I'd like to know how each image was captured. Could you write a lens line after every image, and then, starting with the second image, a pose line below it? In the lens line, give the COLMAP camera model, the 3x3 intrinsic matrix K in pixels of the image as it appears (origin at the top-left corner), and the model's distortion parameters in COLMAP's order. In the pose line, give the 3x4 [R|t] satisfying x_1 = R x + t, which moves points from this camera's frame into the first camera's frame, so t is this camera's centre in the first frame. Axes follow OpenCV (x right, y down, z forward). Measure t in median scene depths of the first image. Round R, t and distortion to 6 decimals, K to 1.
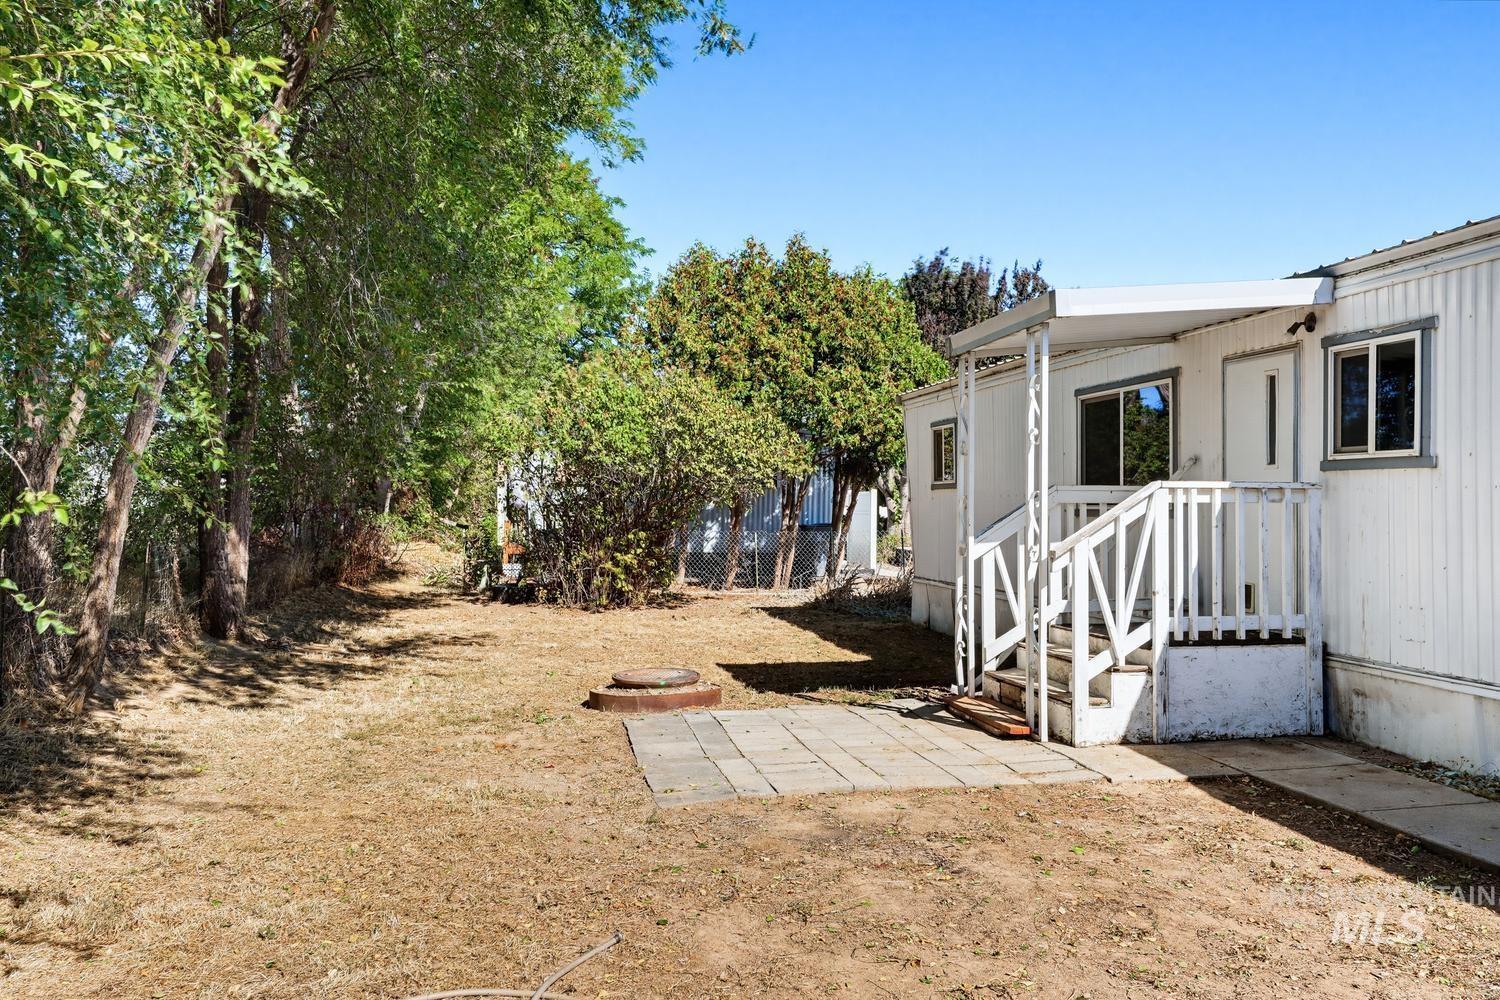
lens RADIAL K [[1190.6, 0, 752.8], [0, 1190.6, 497.9], [0, 0, 1]] dist [-0.001611, 0.011238]
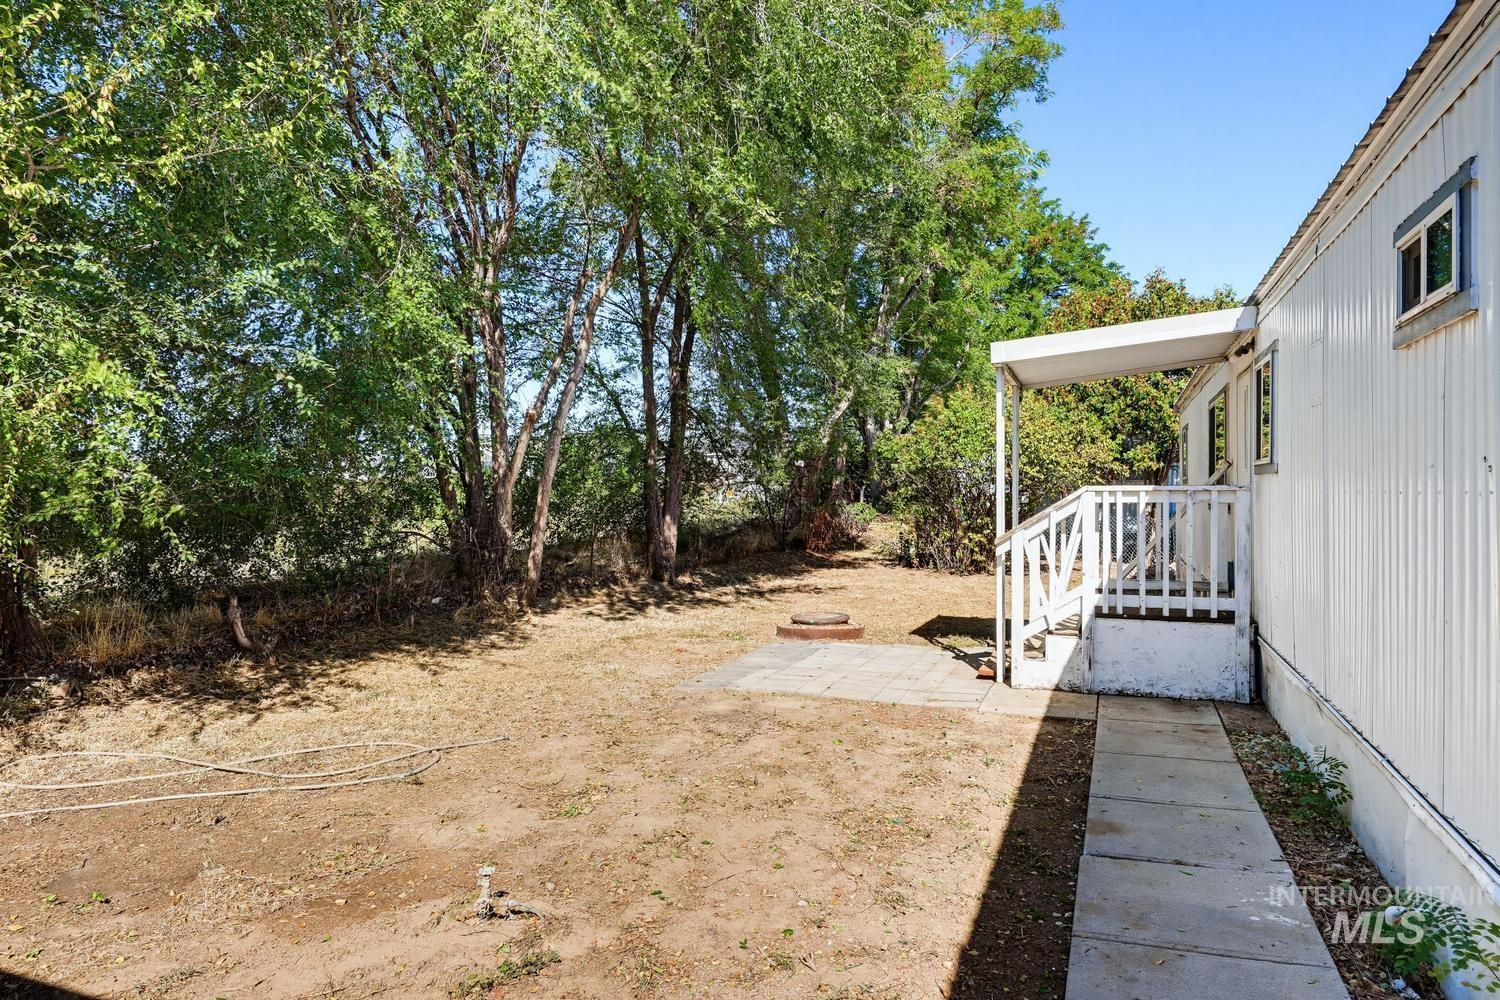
lens RADIAL K [[921.7, 0, 748.1], [0, 921.7, 502.1], [0, 0, 1]] dist [-0.006187, 0.001461]
pose [[0.827472, -0.003542, -0.561496, 0.587449], [0.013848, 0.999805, 0.014101, -0.015225], [0.561337, -0.019444, 0.827359, -0.005450]]
